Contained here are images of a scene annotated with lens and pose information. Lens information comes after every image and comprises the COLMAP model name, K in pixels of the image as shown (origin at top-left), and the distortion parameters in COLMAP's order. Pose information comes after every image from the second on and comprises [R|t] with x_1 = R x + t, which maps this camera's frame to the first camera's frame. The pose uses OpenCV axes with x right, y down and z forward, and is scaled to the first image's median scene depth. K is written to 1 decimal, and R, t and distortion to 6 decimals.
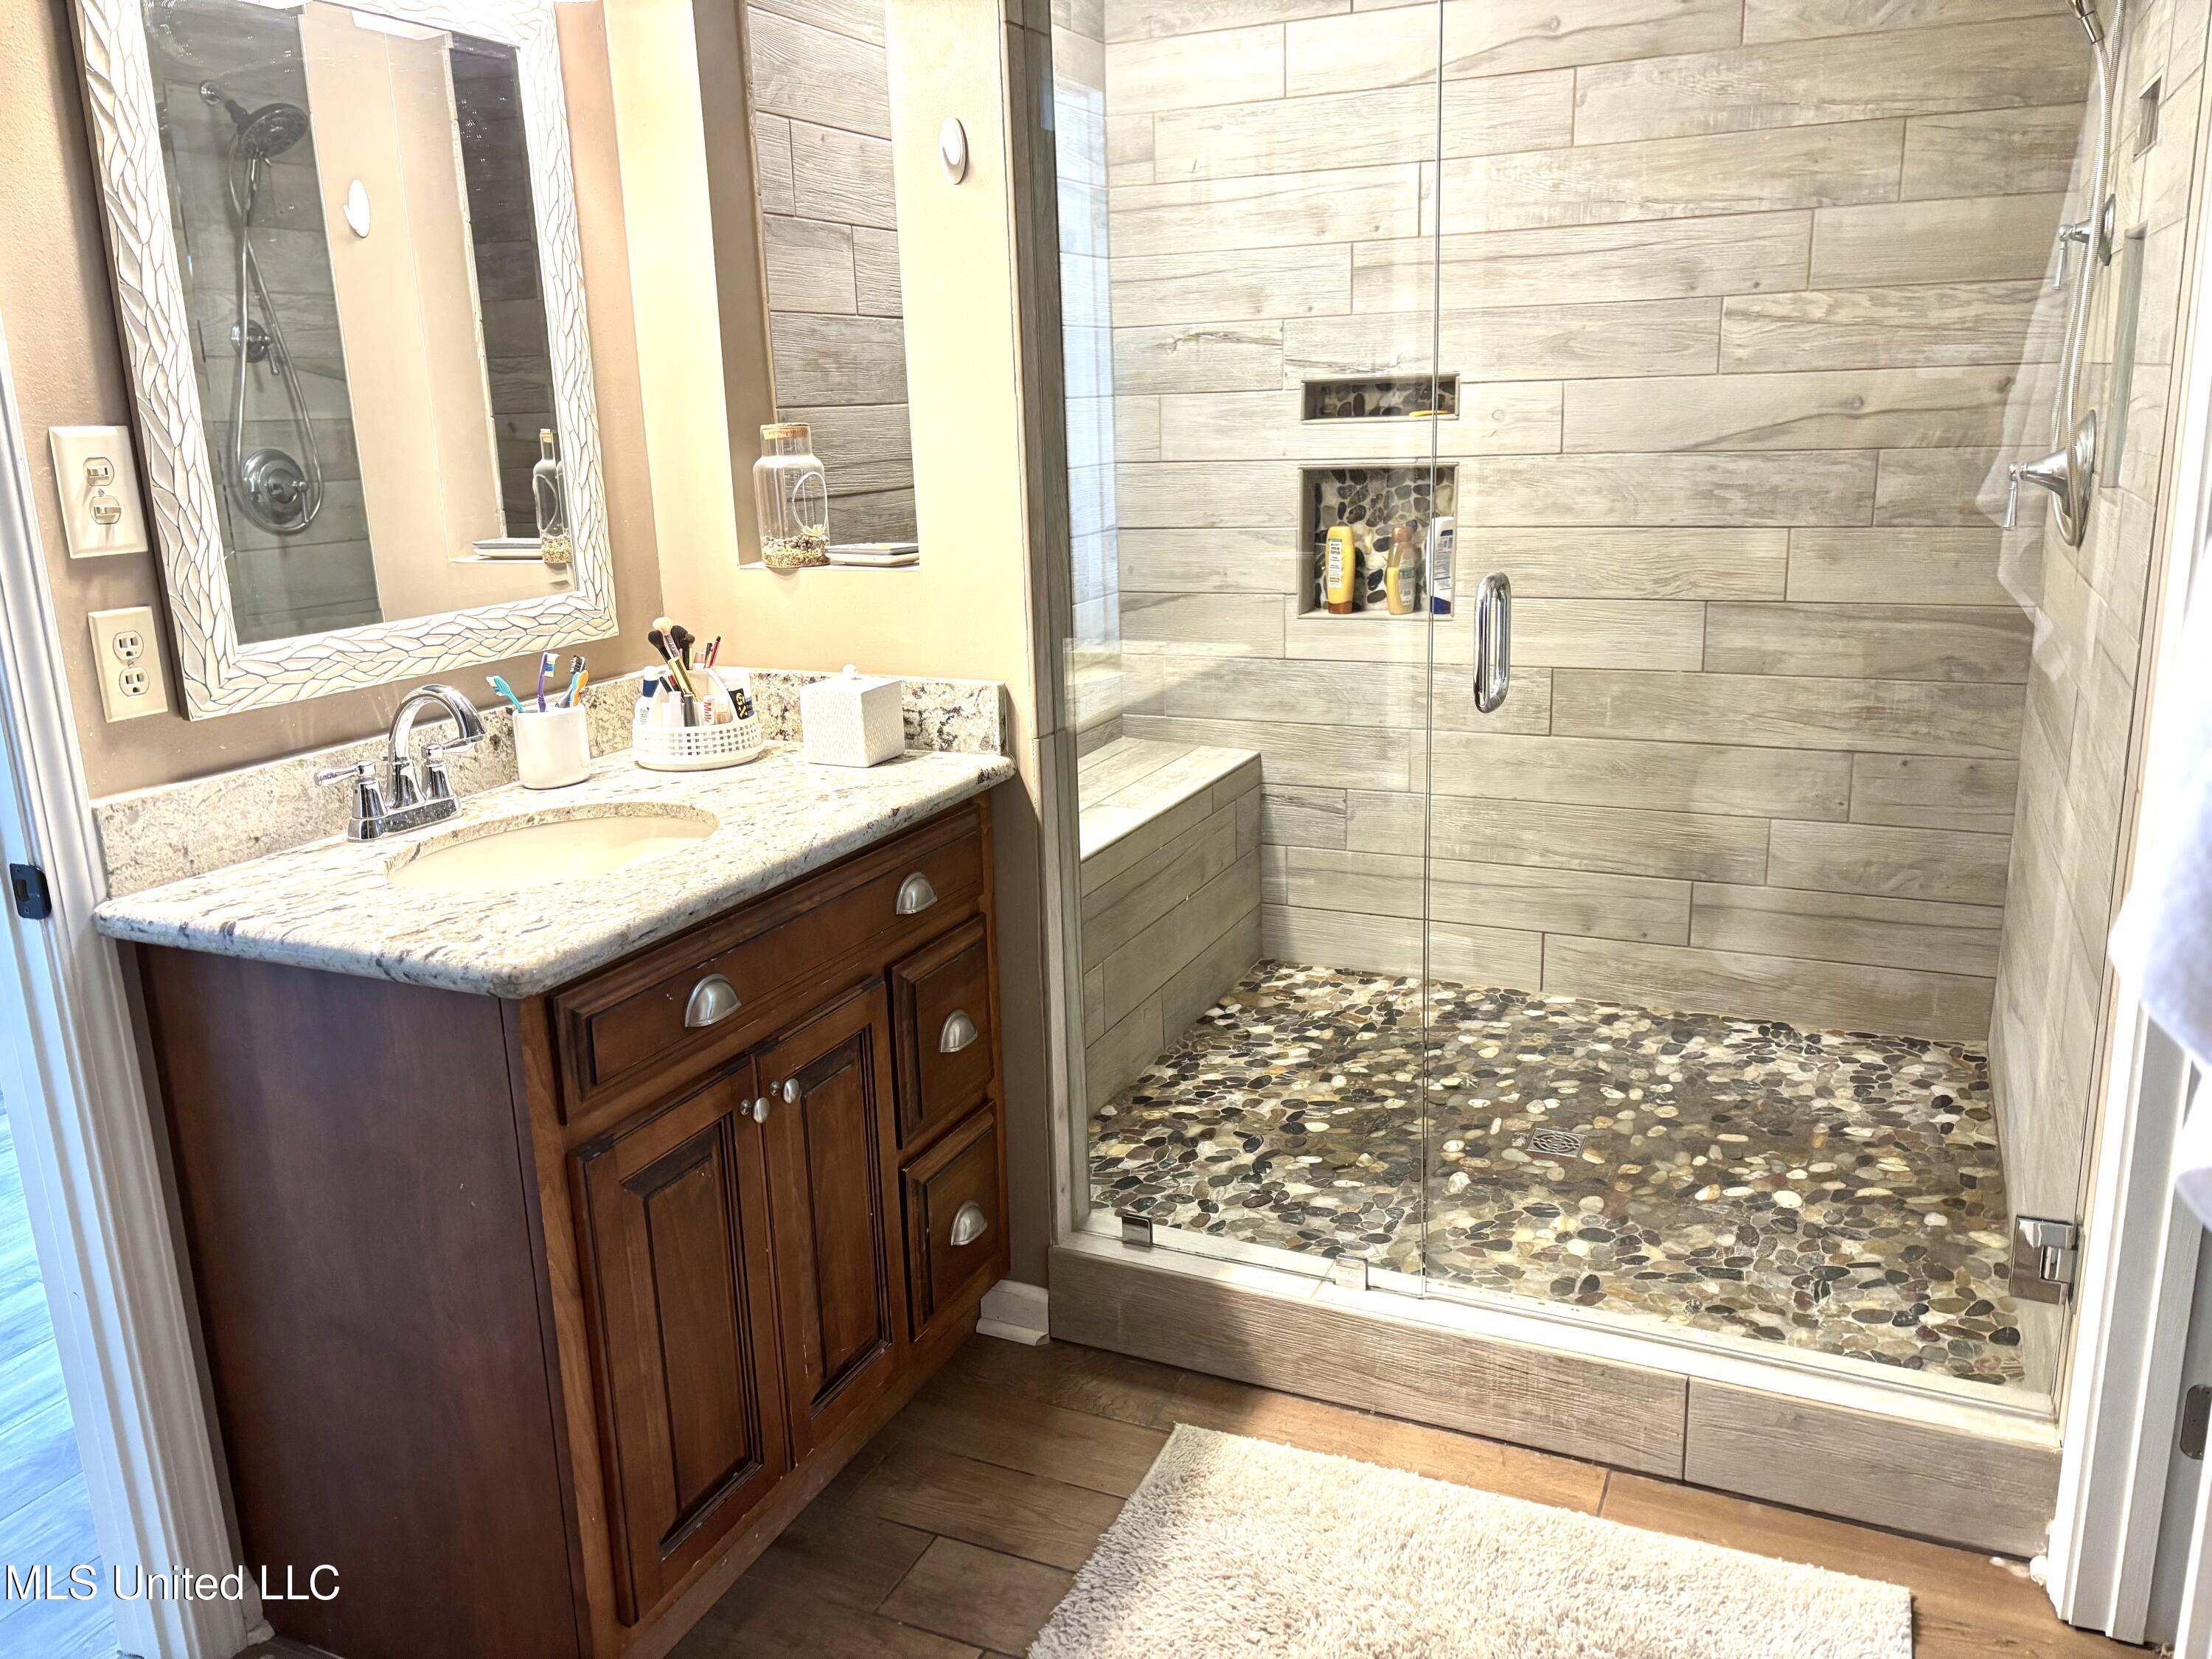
lens RADIAL K [[1680.5, 0, 1093.1], [0, 1680.5, 818.5], [0, 0, 1]] dist [0.039821, -0.051322]
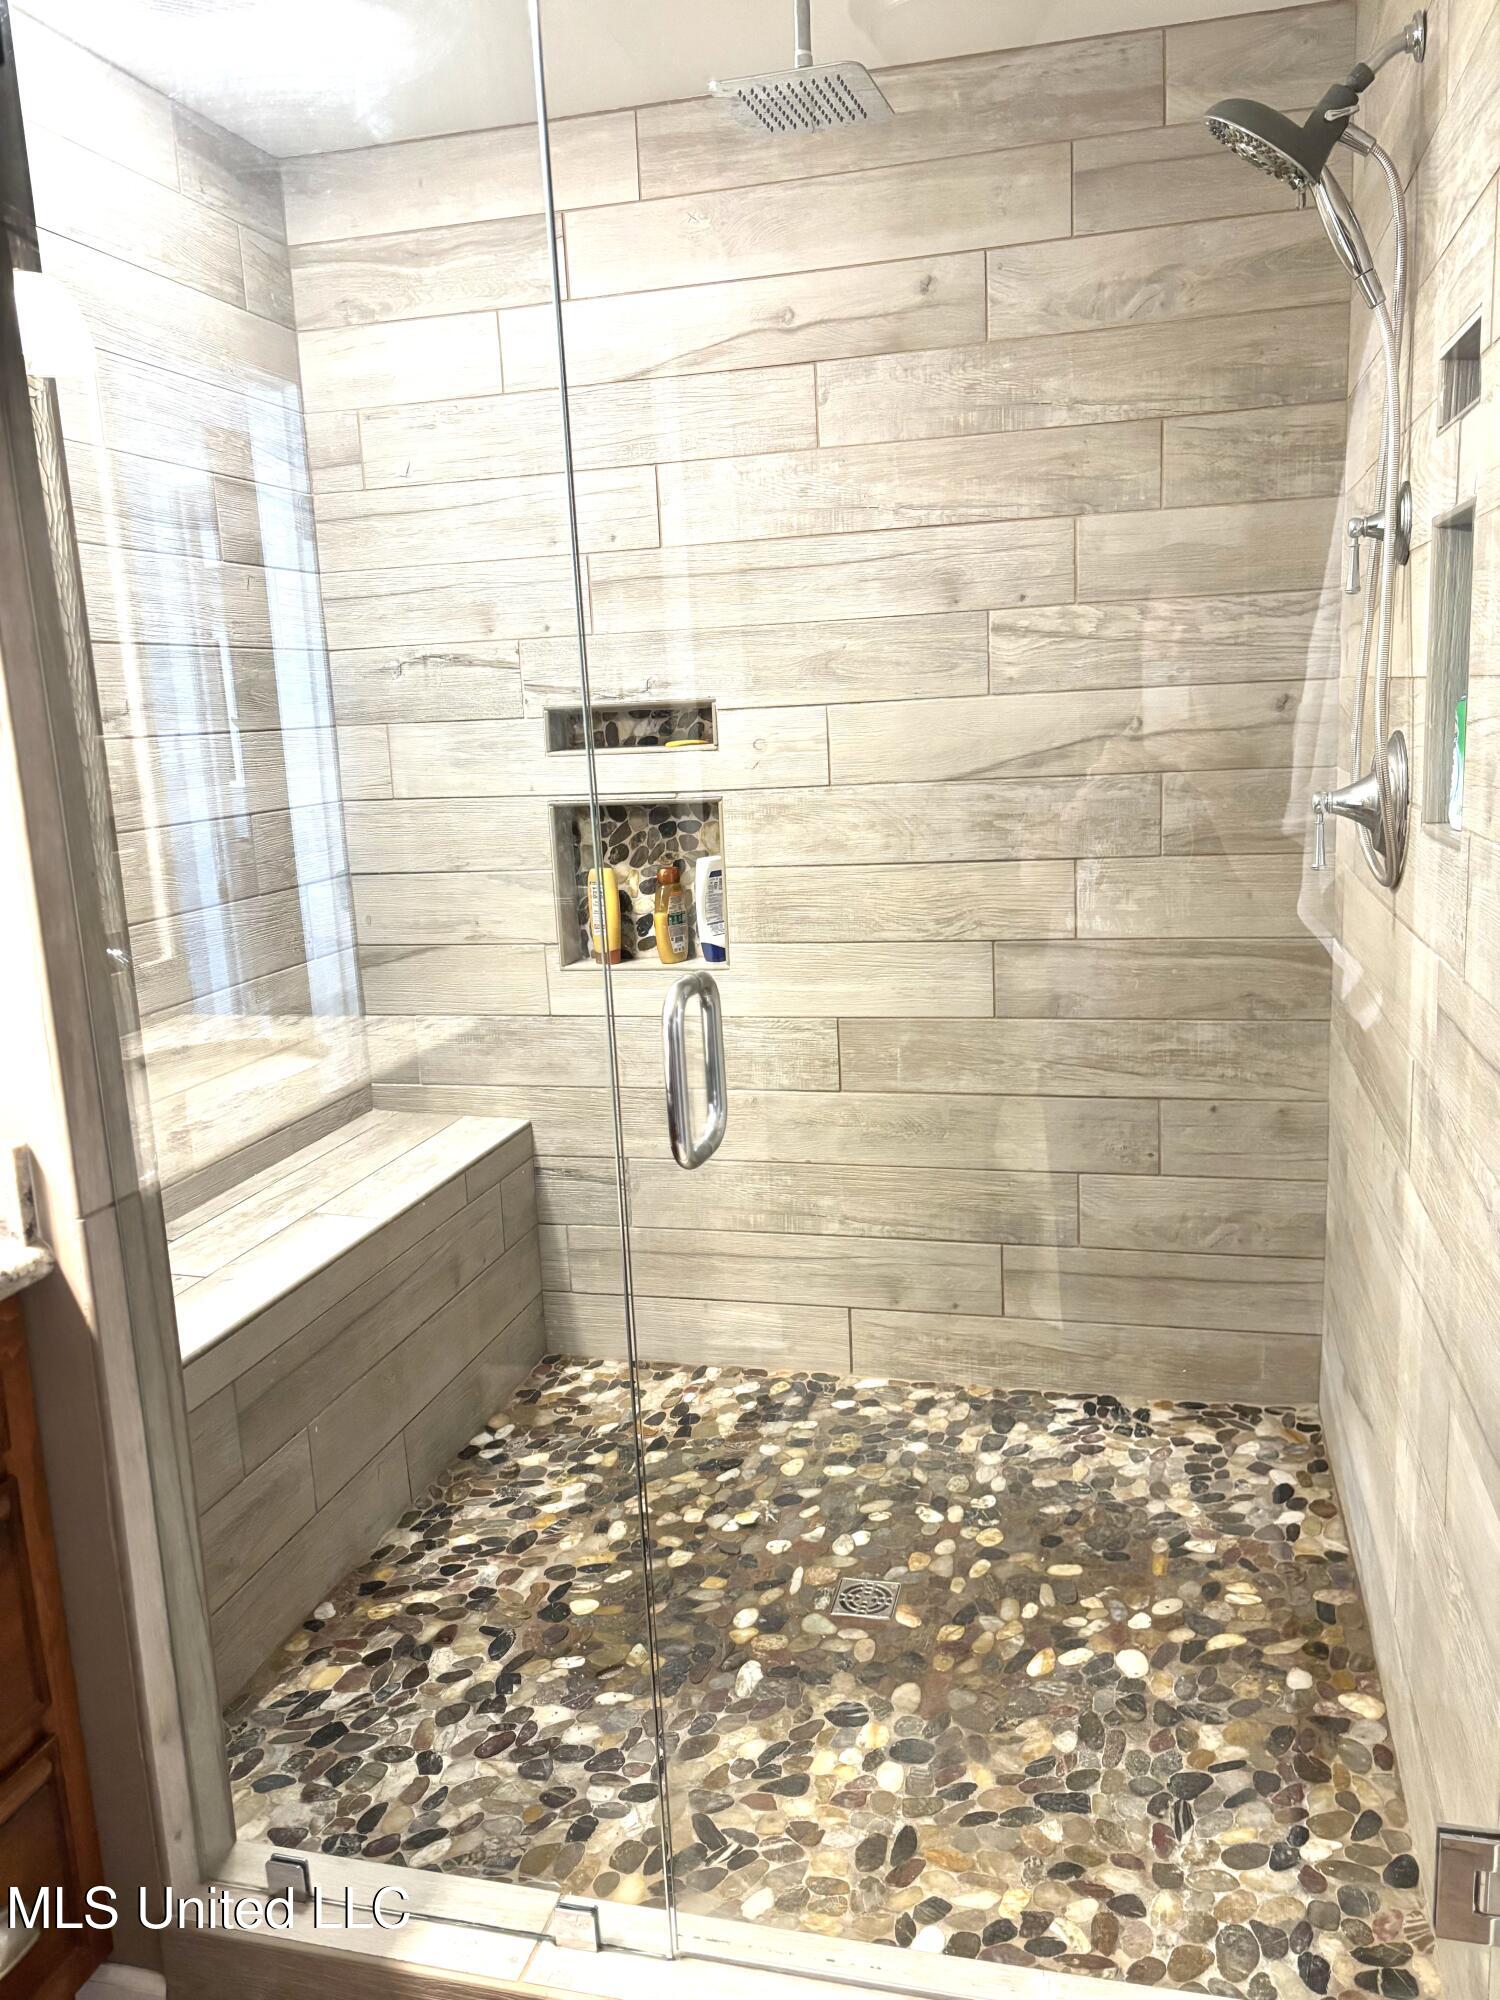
lens RADIAL K [[1519.4, 0, 752.2], [0, 1519.4, 998.1], [0, 0, 1]] dist [0.039821, -0.051322]
pose [[0.983760, -0.048337, 0.172858, 0.095301], [0.059352, 0.996484, -0.059131, -0.059668], [-0.169392, 0.068430, 0.983170, 0.227482]]
